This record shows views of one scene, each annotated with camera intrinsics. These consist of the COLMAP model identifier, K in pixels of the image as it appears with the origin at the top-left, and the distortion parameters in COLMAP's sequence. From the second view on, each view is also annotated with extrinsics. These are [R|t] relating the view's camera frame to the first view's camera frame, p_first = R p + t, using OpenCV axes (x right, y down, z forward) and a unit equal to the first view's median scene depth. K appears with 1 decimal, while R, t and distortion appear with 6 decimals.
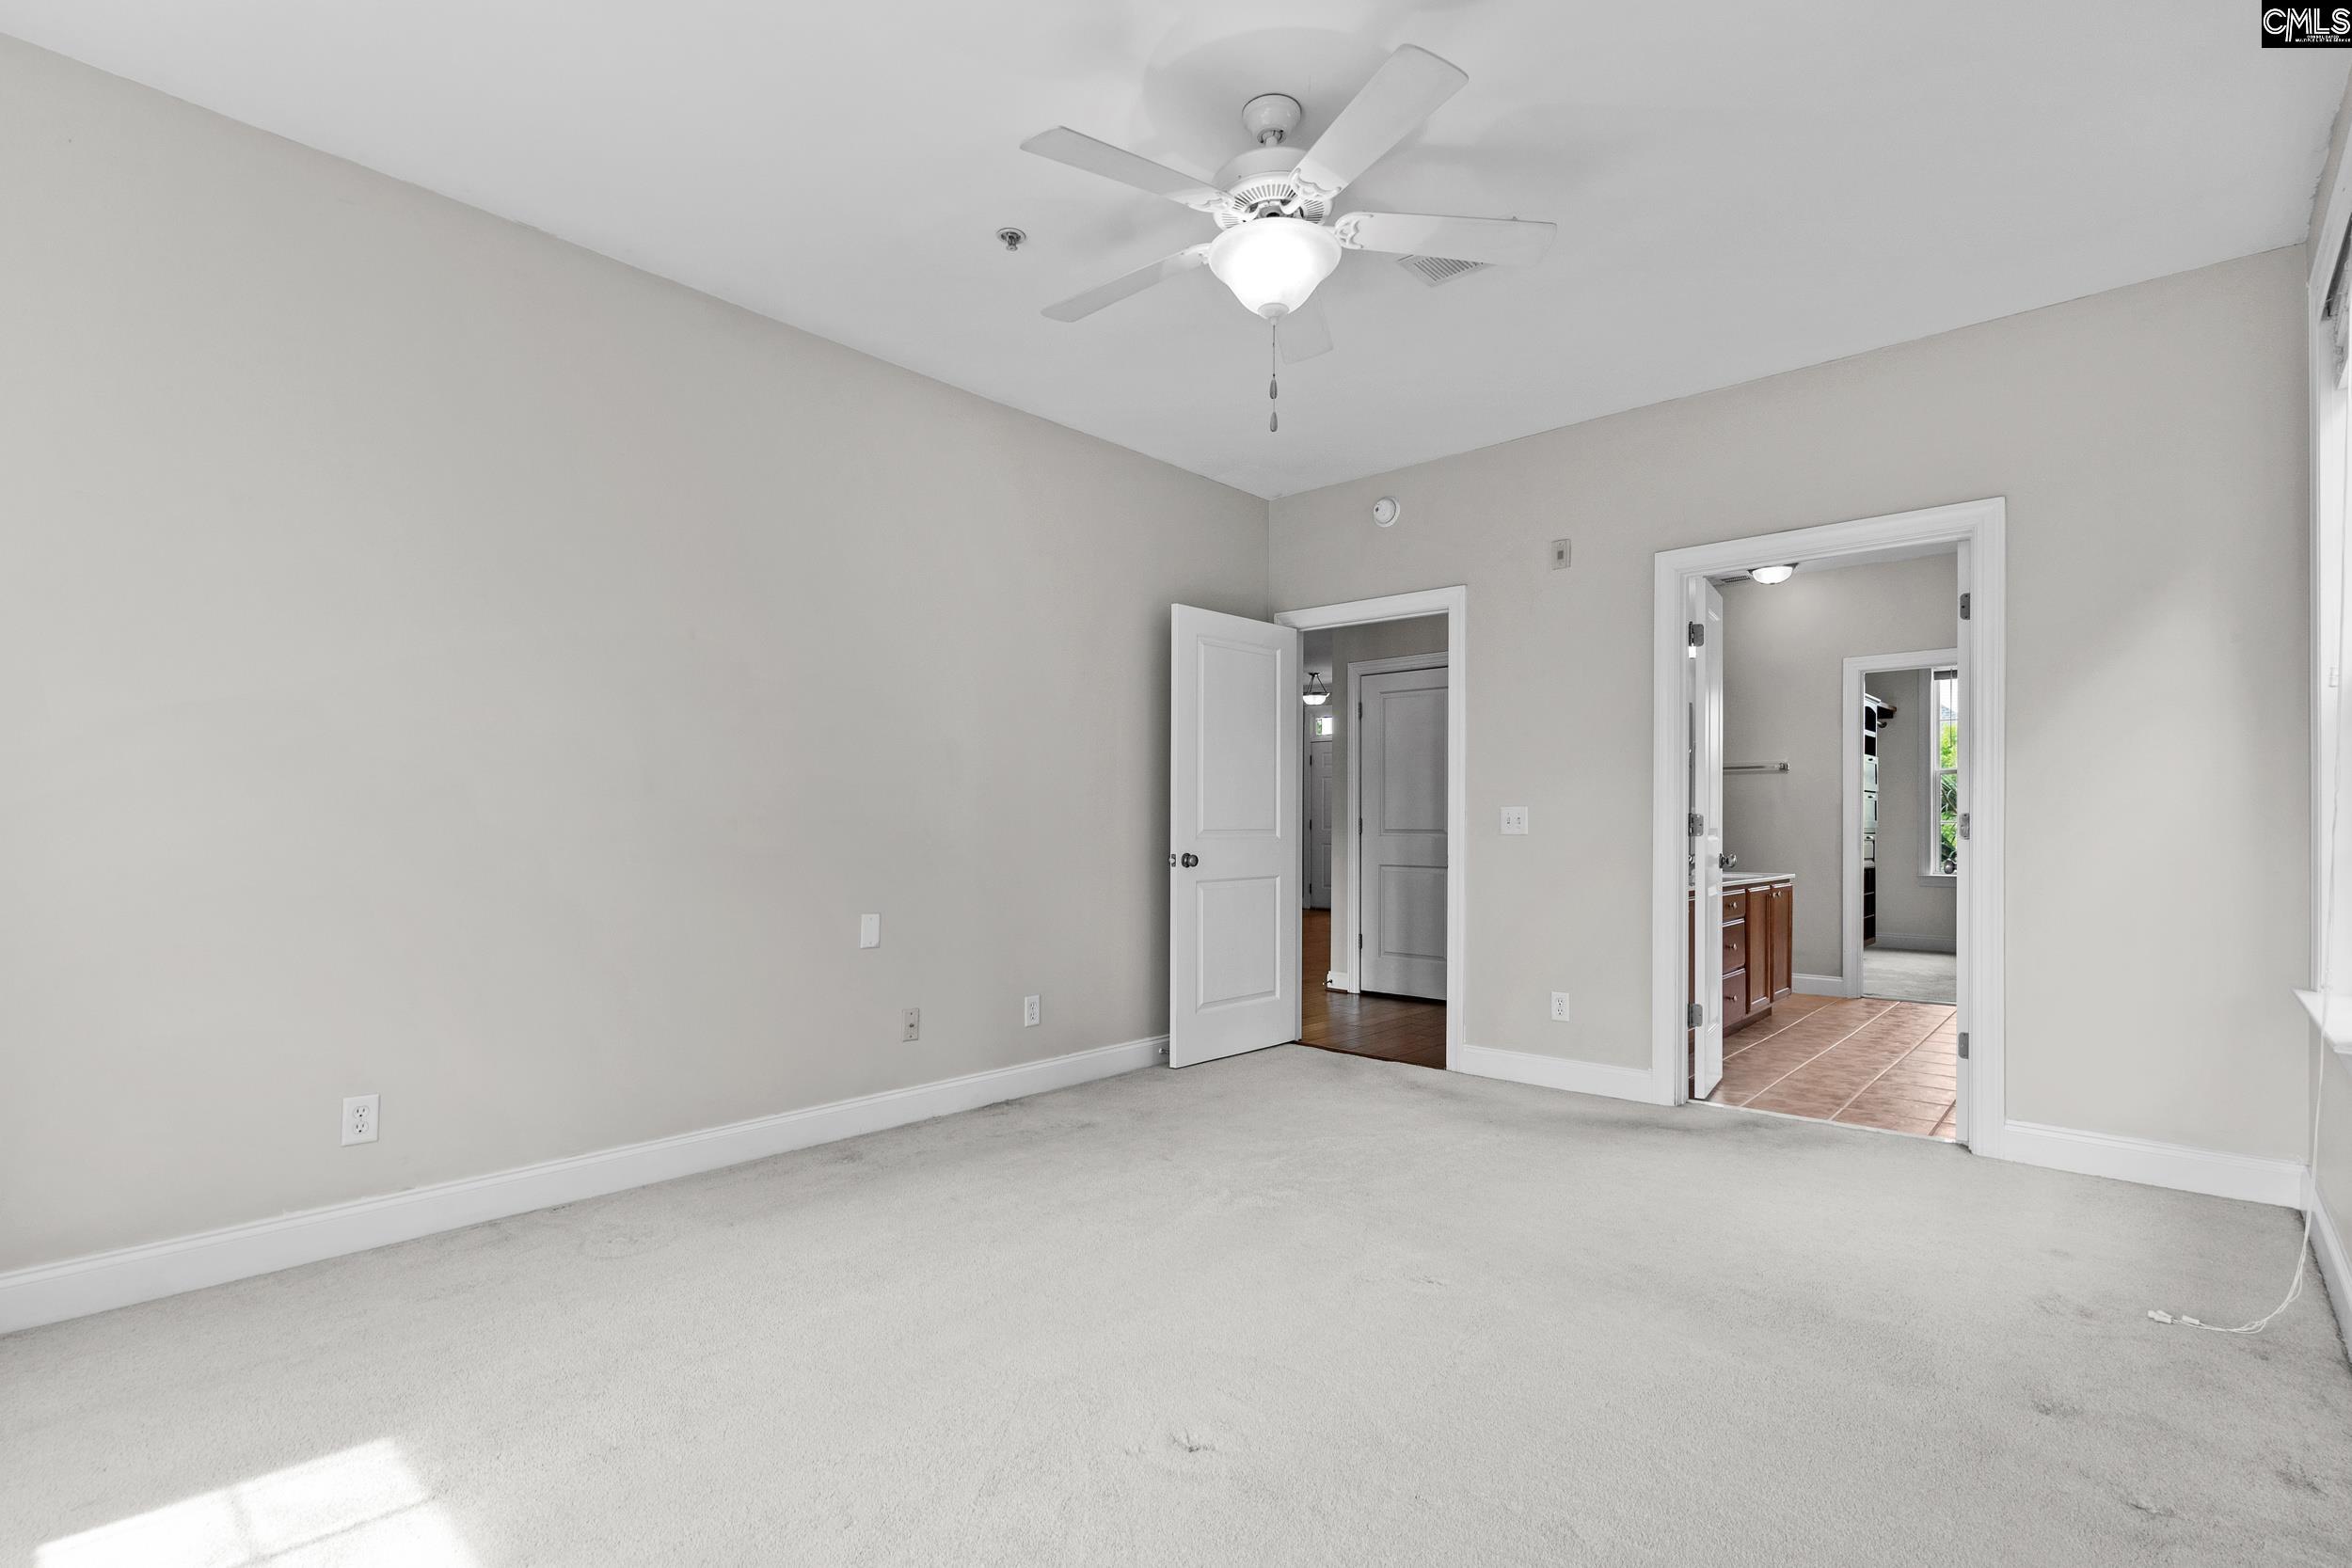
lens RADIAL K [[1085.7, 0, 1185.4], [0, 1085.7, 799.1], [0, 0, 1]] dist [-0.003177, -0.000519]
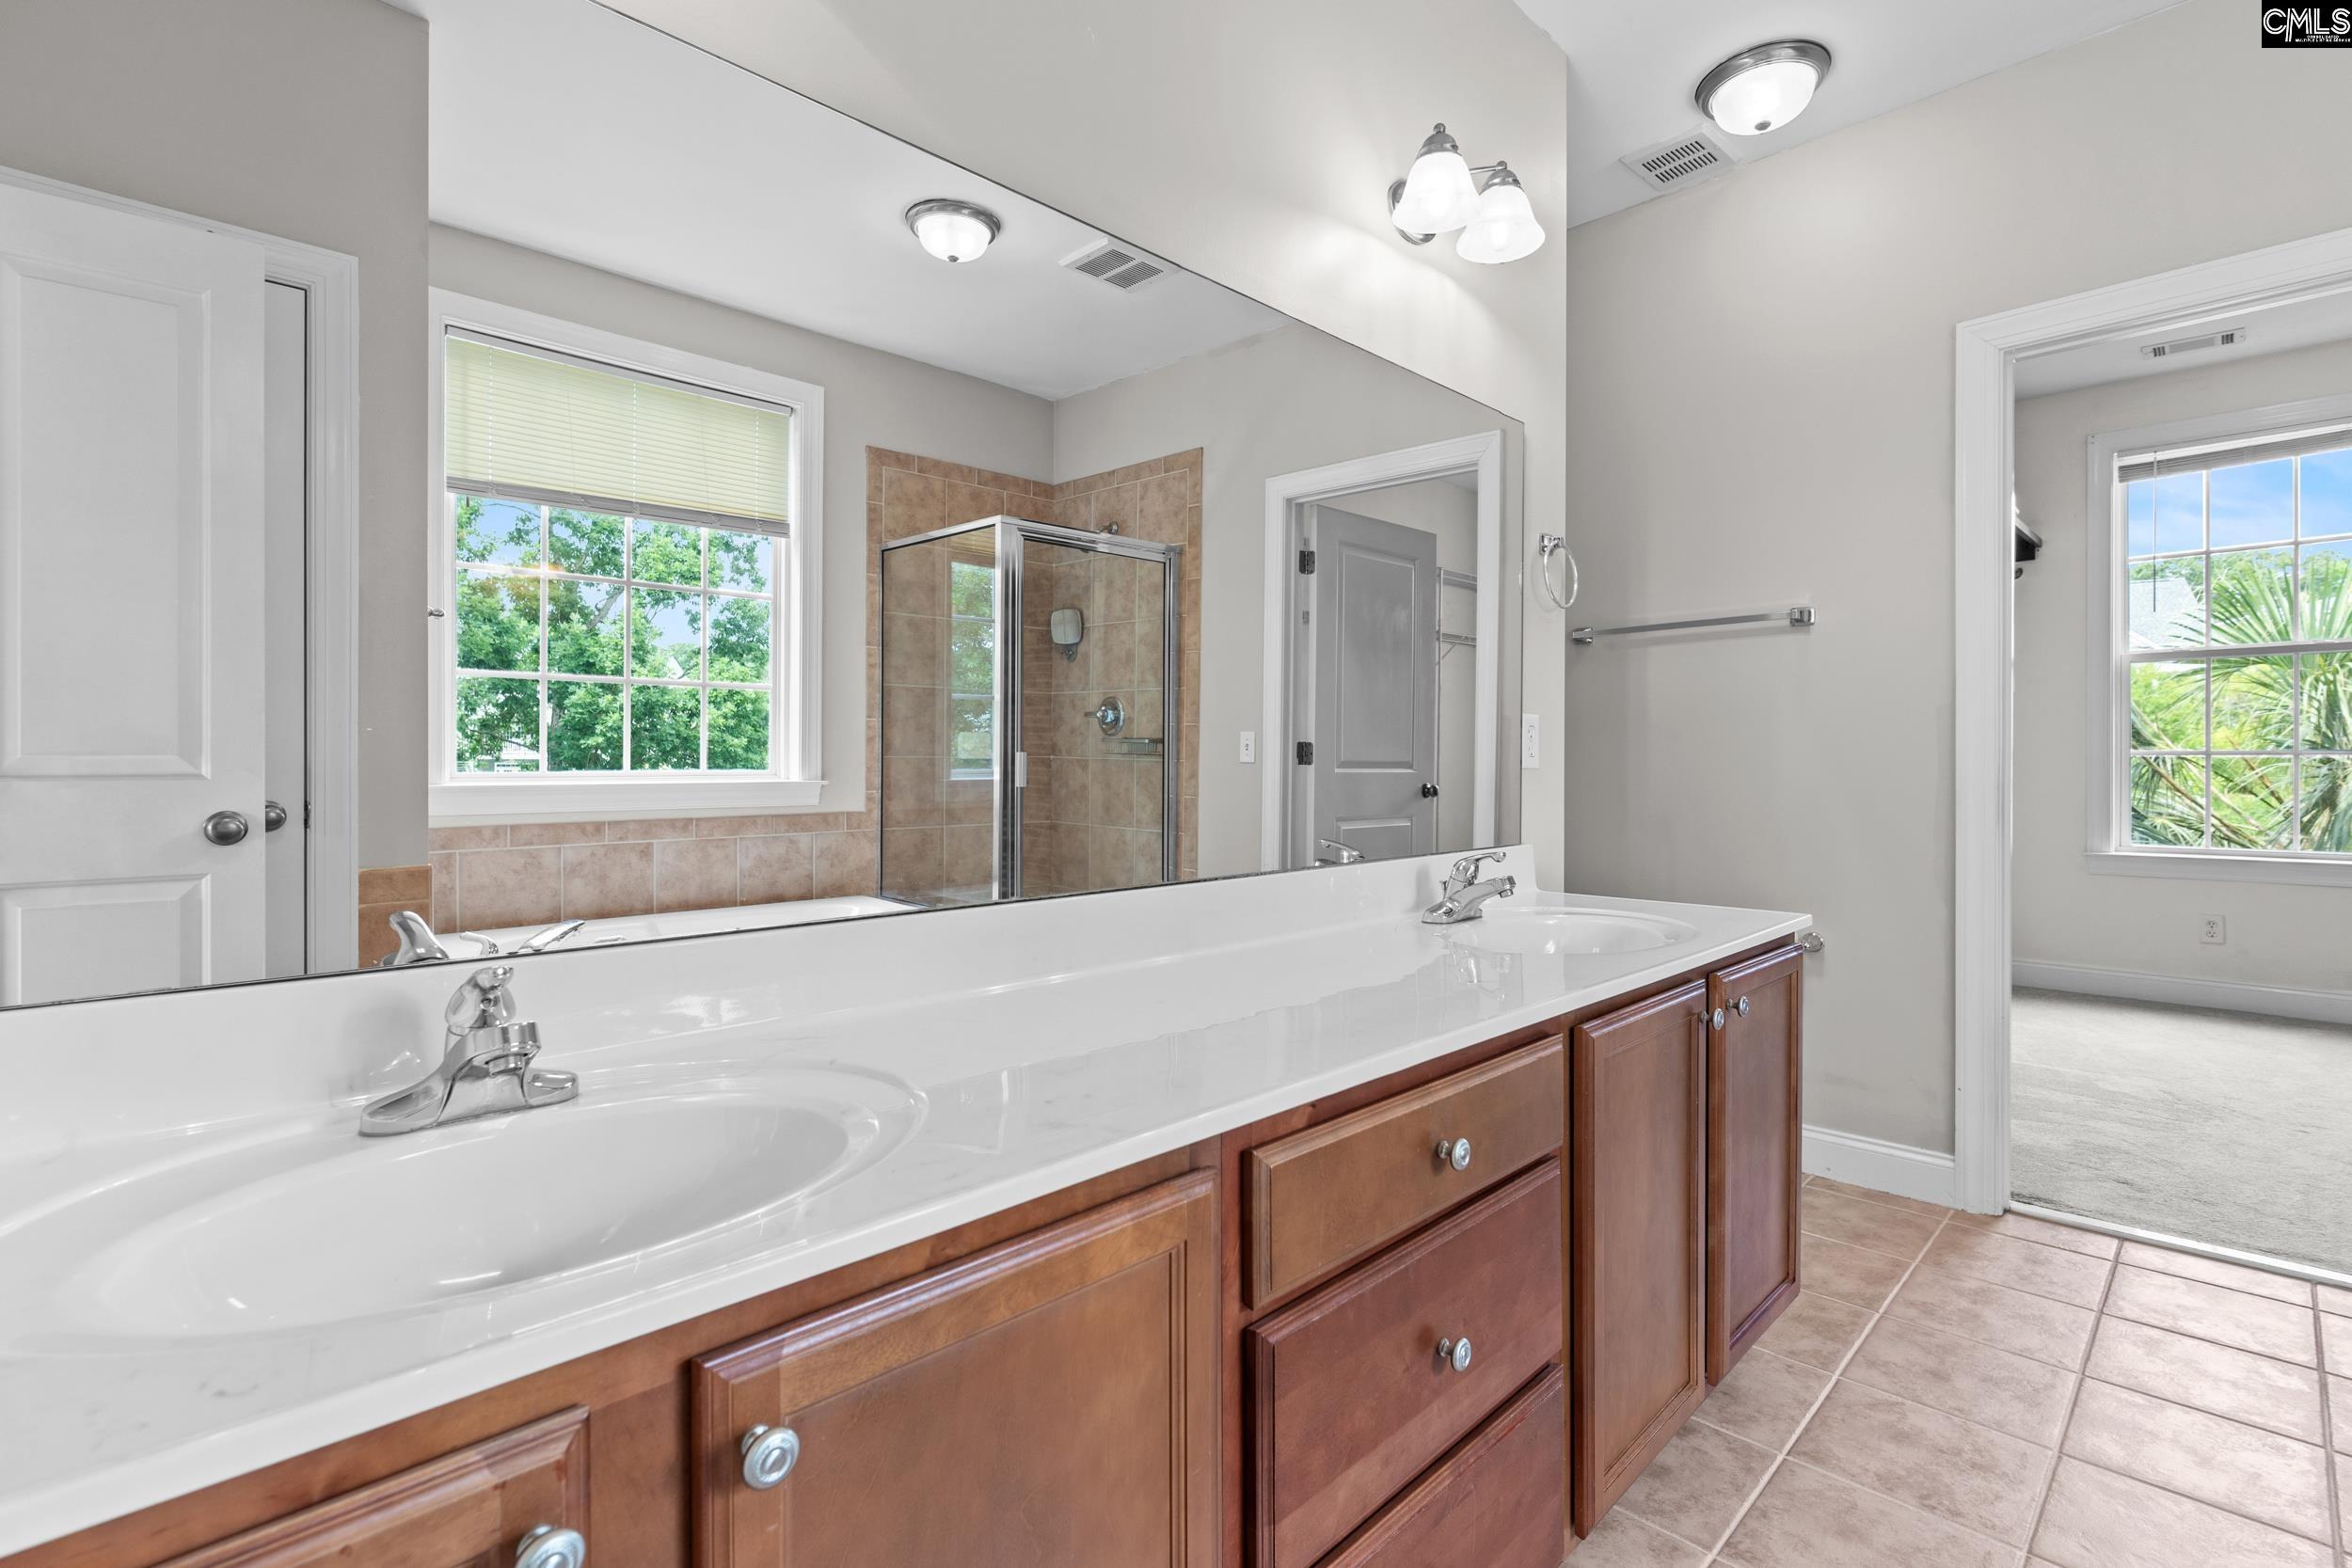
lens RADIAL K [[1085.7, 0, 1182.2], [0, 1085.7, 761.1], [0, 0, 1]] dist [-0.003177, -0.000519]
pose [[0.998703, -0.008126, -0.050261, 0.350402], [0.008918, 0.999839, 0.015560, 0.016150], [0.050126, -0.015988, 0.998615, 0.599777]]
